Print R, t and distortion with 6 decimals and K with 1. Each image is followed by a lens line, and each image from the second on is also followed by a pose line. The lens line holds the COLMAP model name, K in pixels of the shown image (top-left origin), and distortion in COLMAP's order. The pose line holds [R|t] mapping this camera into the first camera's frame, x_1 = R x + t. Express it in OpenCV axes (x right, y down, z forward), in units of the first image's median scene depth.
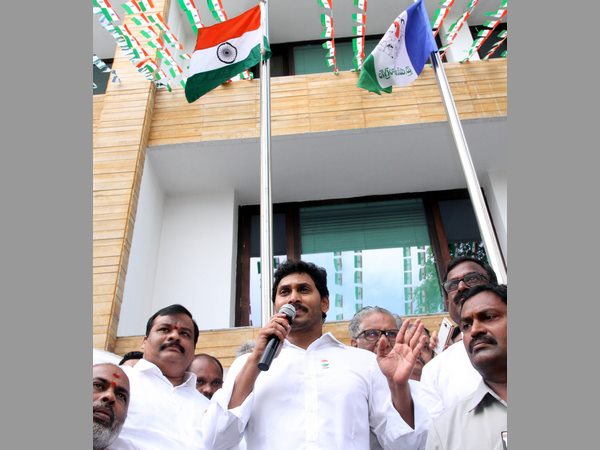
lens RADIAL K [[667.6, 0, 300.0], [0, 667.6, 225.0], [0, 0, 1]] dist [-0.115835, -0.000352]
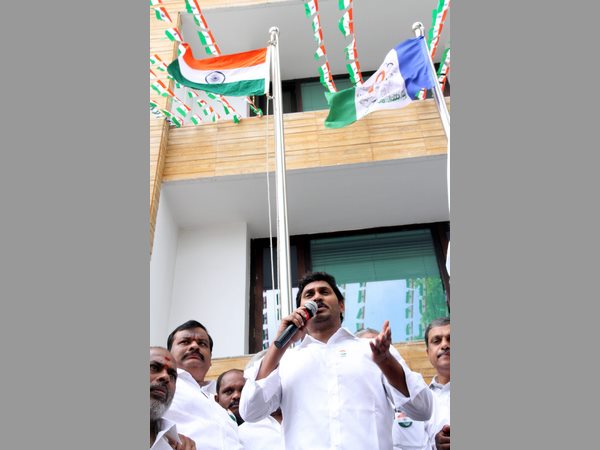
lens RADIAL K [[839.4, 0, 300.0], [0, 839.4, 225.0], [0, 0, 1]] dist [0.004445, 0.002859]
pose [[0.999855, -0.015079, 0.007952, -0.027319], [0.015630, 0.997099, -0.074497, 0.048650], [-0.006805, 0.074610, 0.997190, -0.296297]]
